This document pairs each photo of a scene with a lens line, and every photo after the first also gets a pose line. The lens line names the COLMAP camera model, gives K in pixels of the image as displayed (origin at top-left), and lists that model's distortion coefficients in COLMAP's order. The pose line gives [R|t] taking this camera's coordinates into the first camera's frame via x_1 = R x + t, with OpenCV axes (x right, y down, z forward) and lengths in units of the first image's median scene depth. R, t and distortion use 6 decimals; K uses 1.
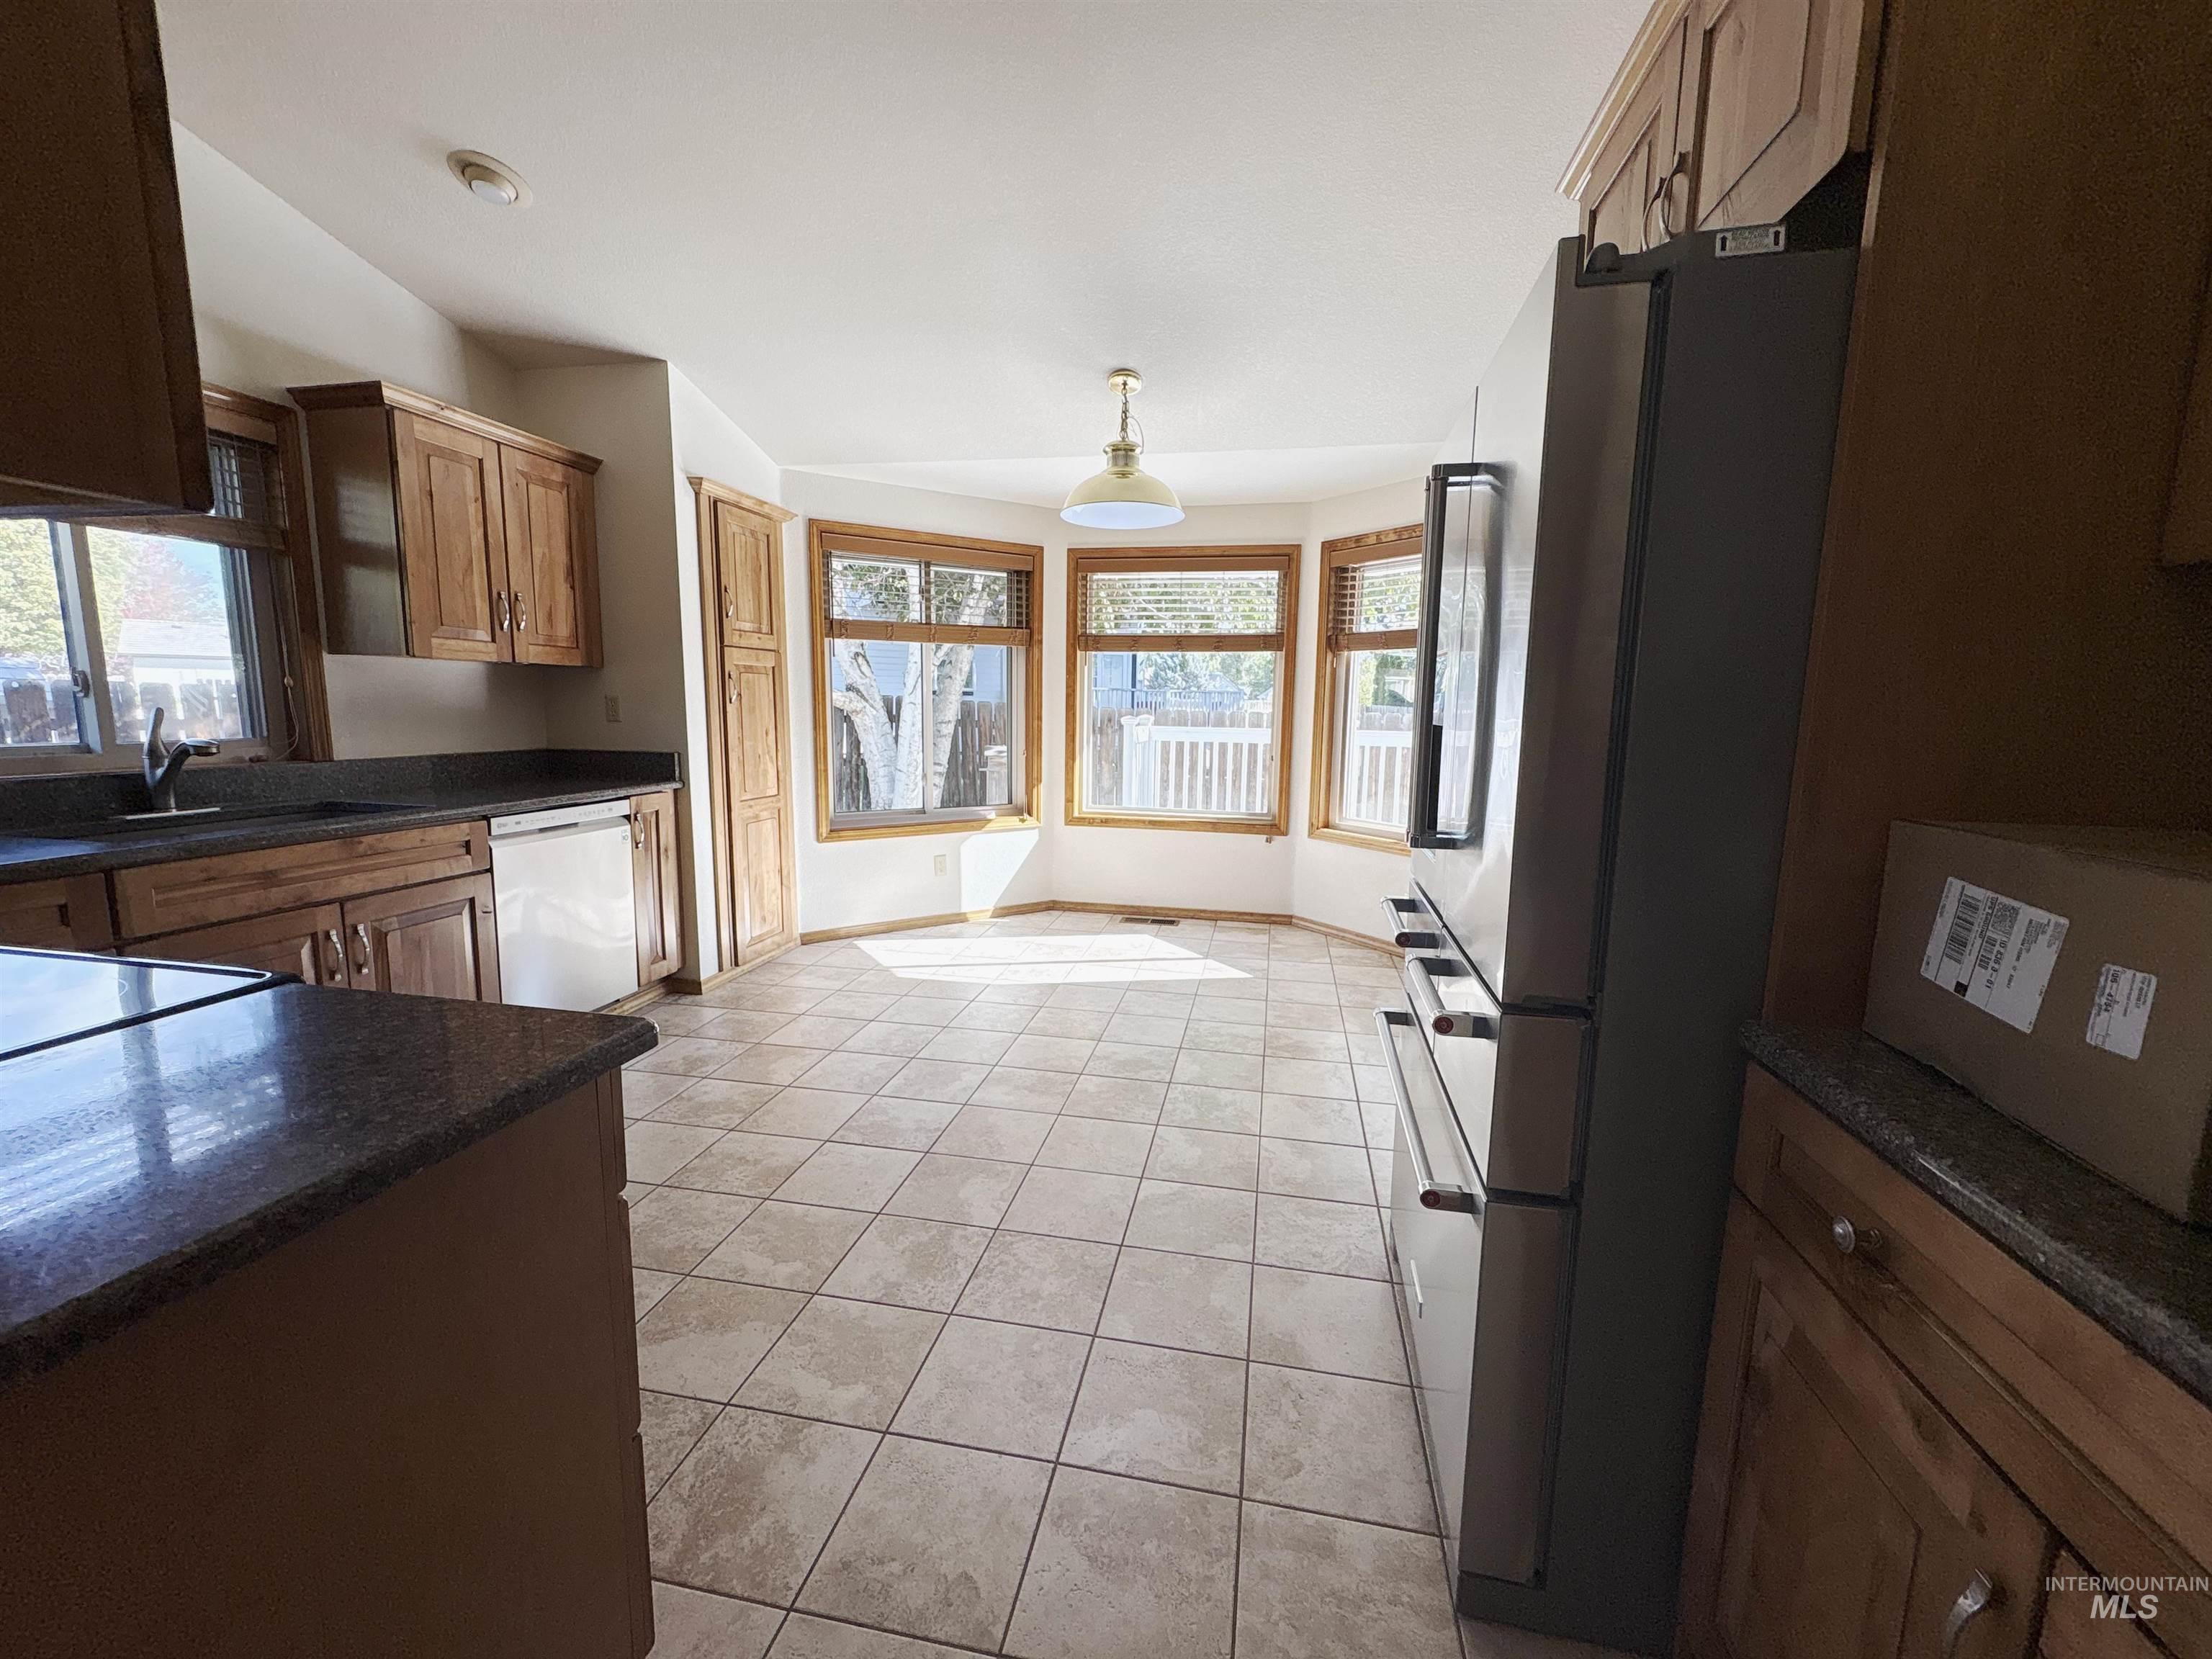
lens RADIAL K [[878.9, 0, 1109.3], [0, 878.9, 830.0], [0, 0, 1]] dist [-0.000393, 0.000672]
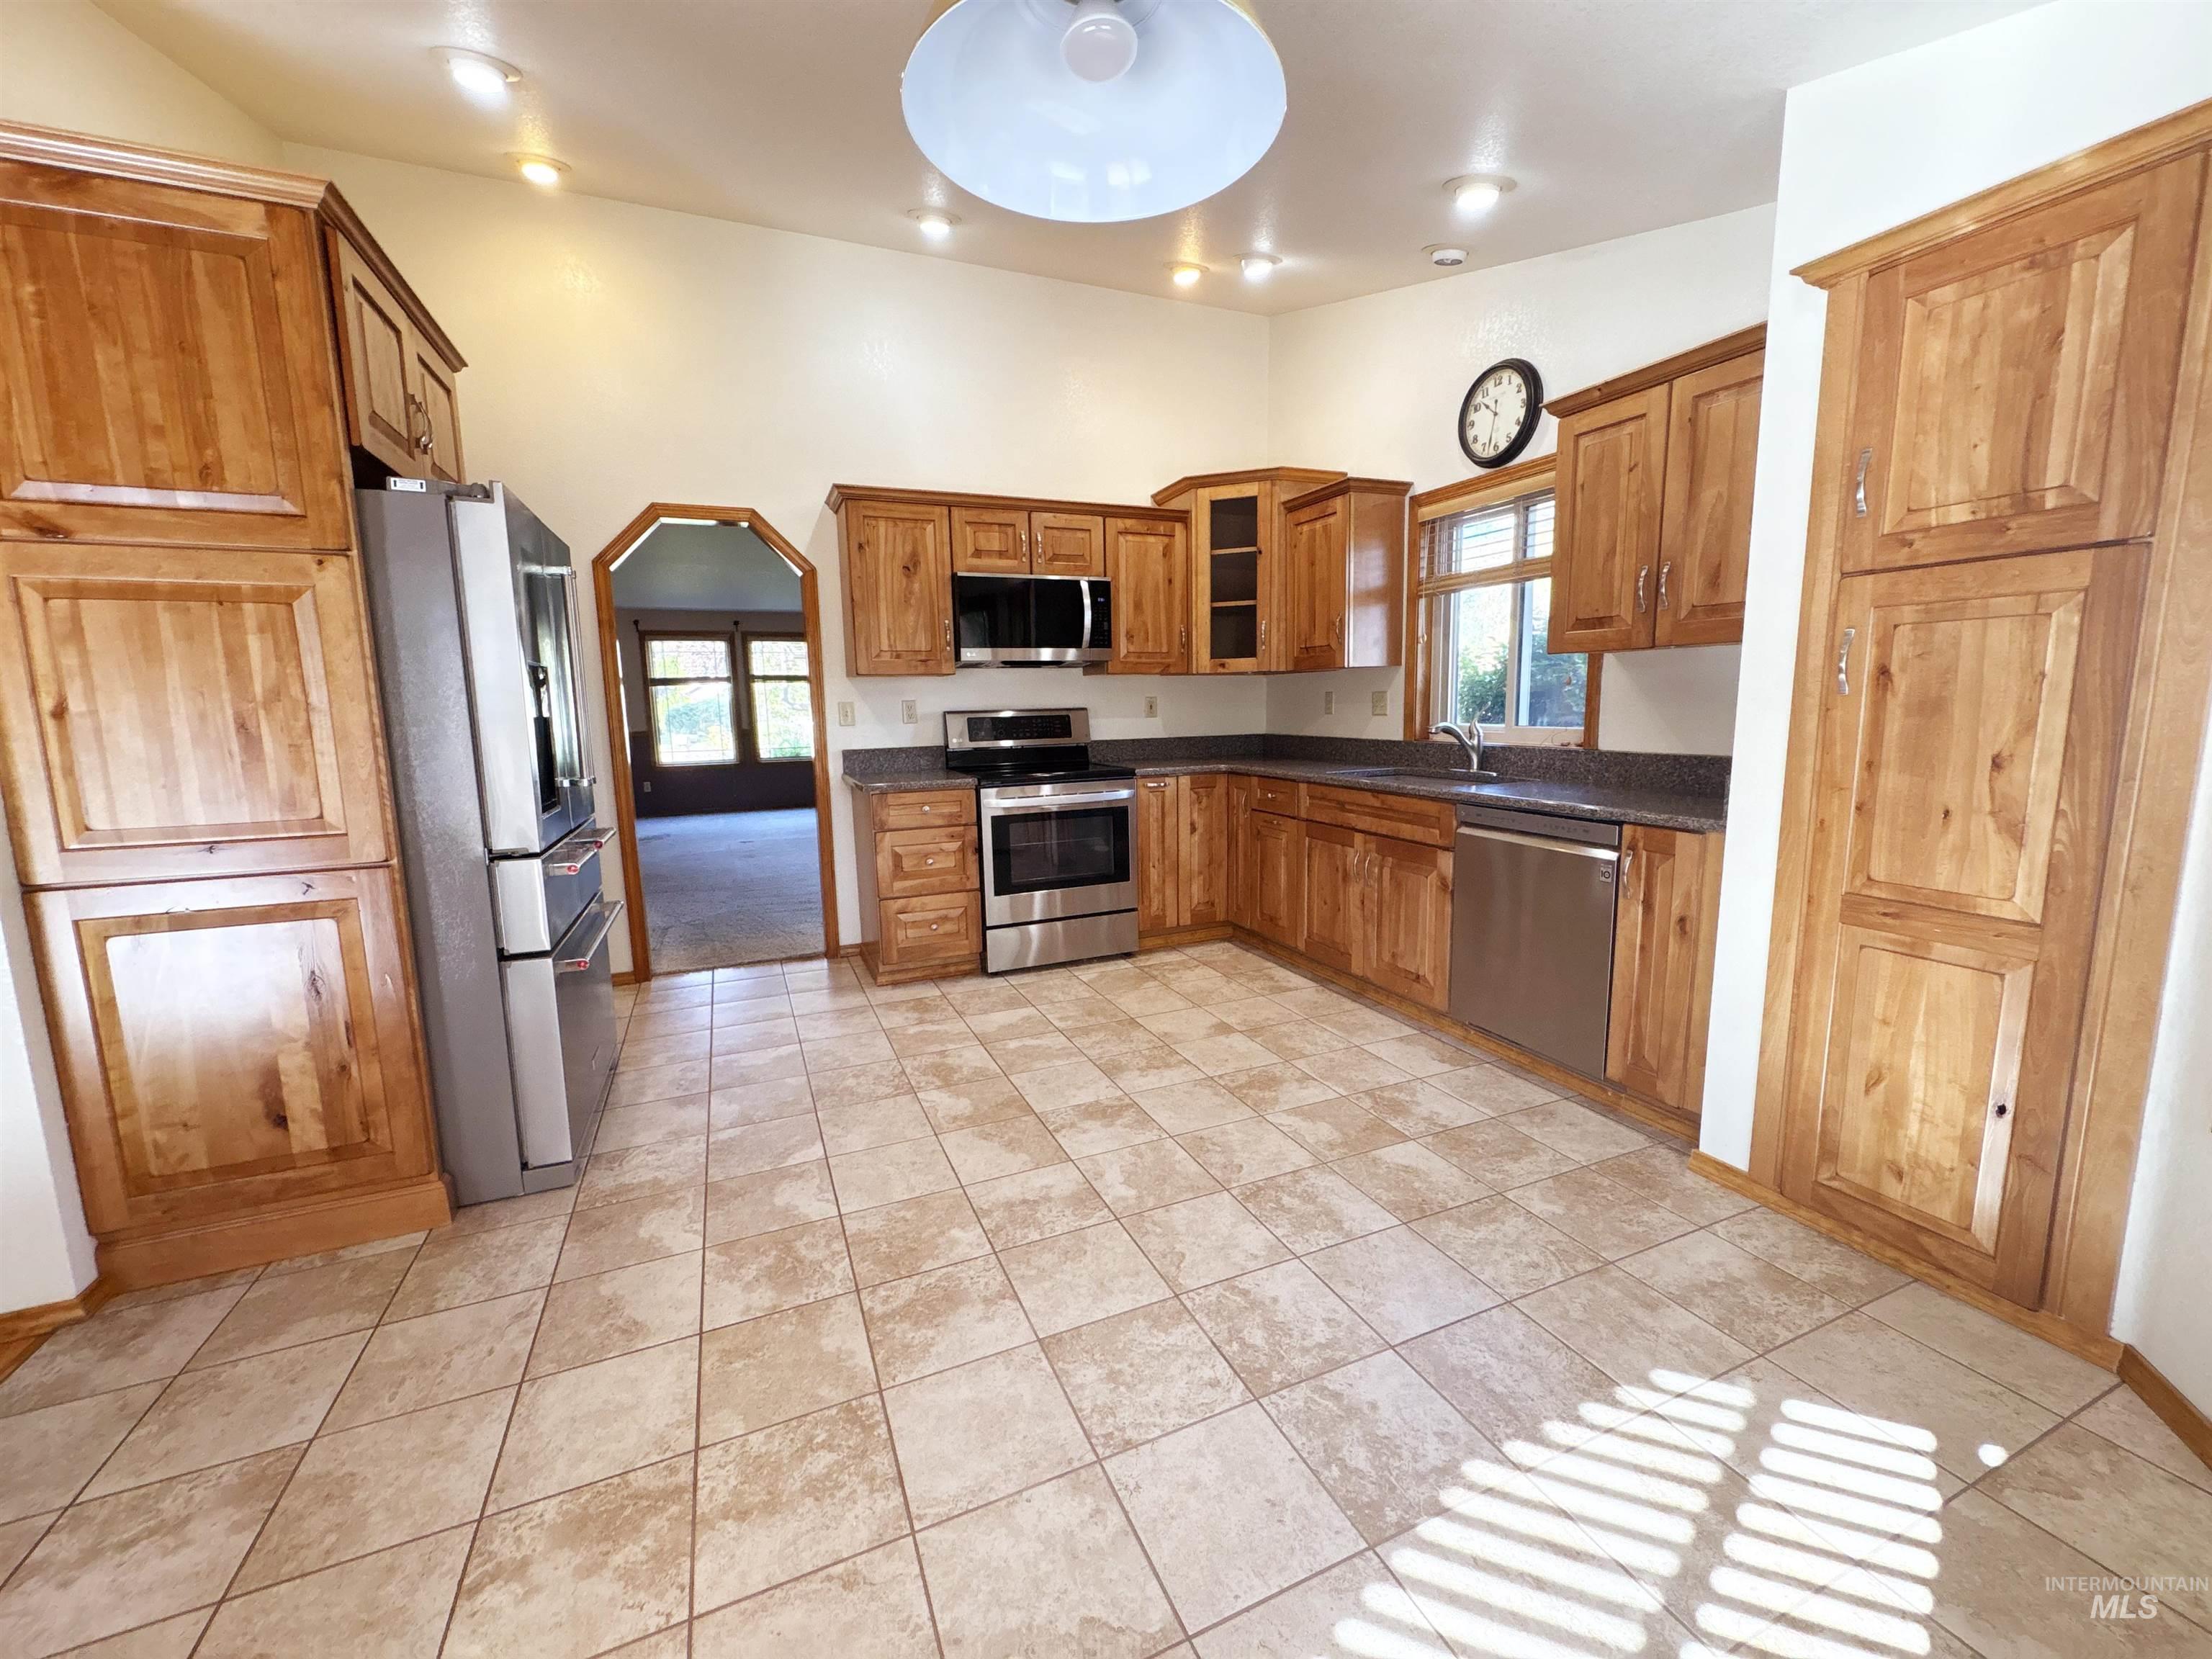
lens RADIAL K [[878.9, 0, 1105.7], [0, 878.9, 828.4], [0, 0, 1]] dist [-0.000393, 0.000672]
pose [[-0.825538, 0.081175, -0.558478, 0.252918], [-0.075299, 0.964909, 0.251556, -0.213657], [0.559300, 0.249721, -0.790457, 1.542840]]
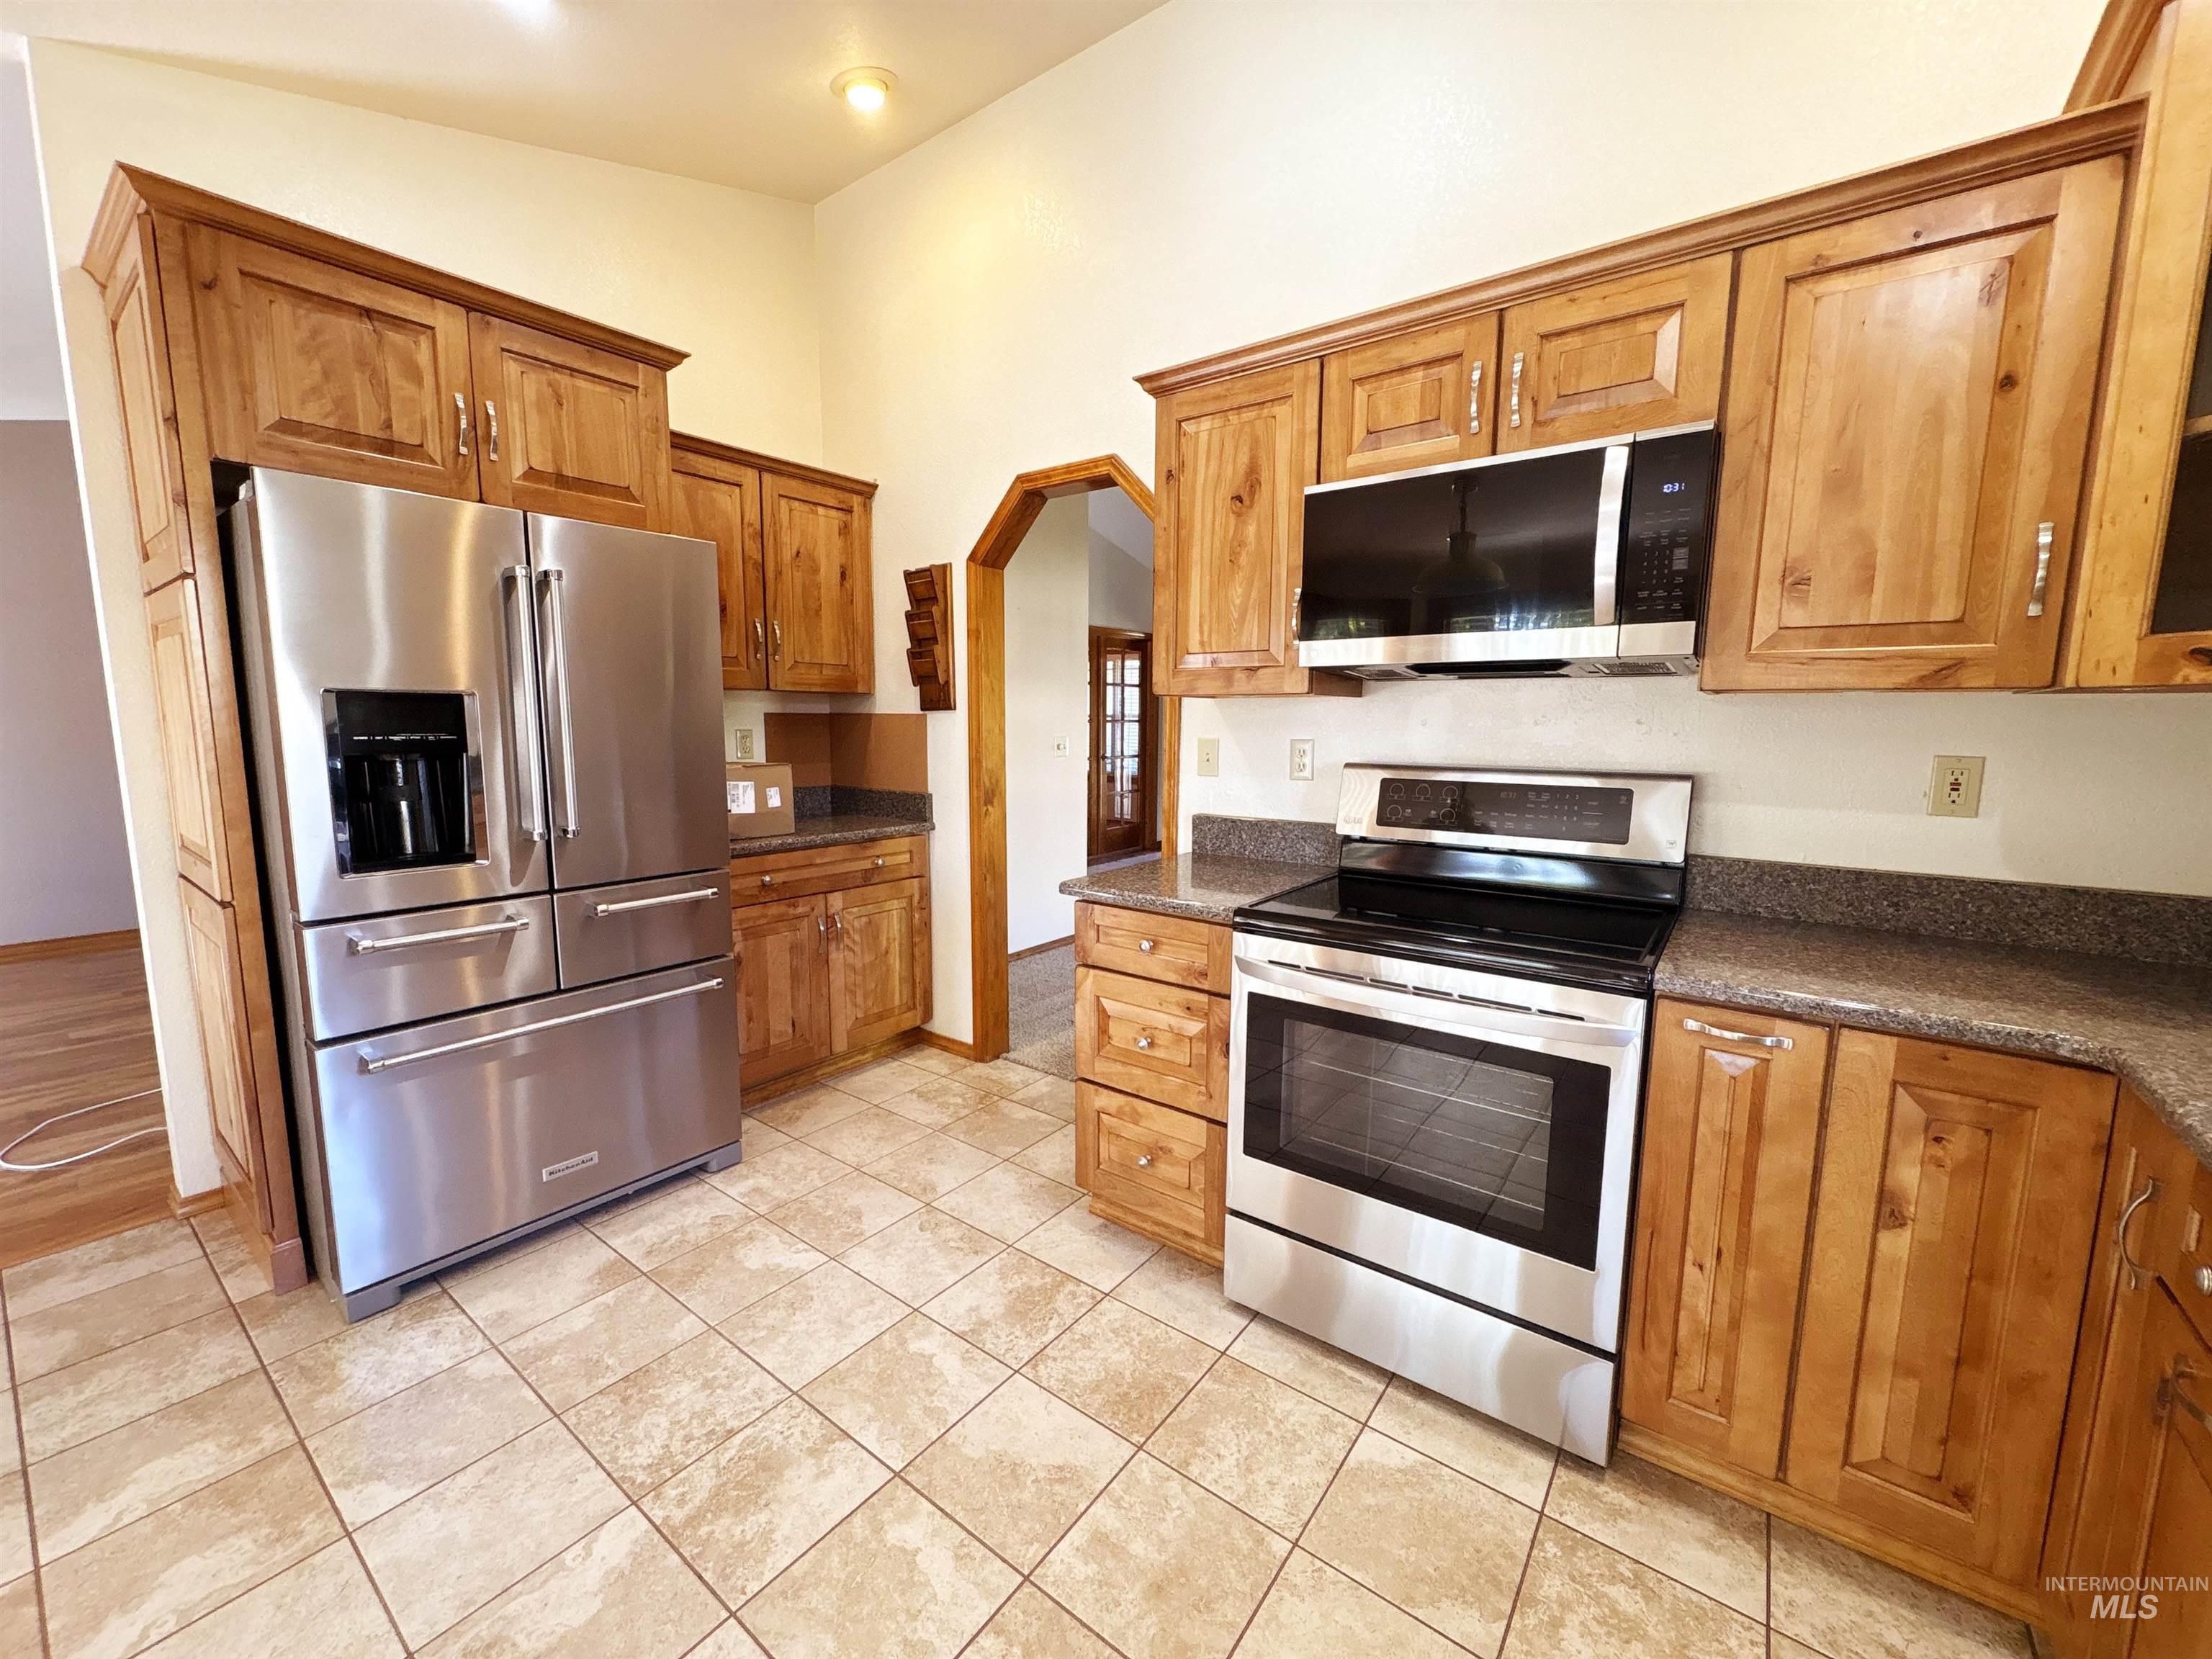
lens RADIAL K [[878.9, 0, 1107.2], [0, 878.9, 830.1], [0, 0, 1]] dist [-0.000393, 0.000672]
pose [[-0.898099, -0.078228, 0.432781, -0.527971], [0.041684, 0.964482, 0.260839, -0.166022], [-0.437814, 0.252299, -0.862939, 0.948235]]
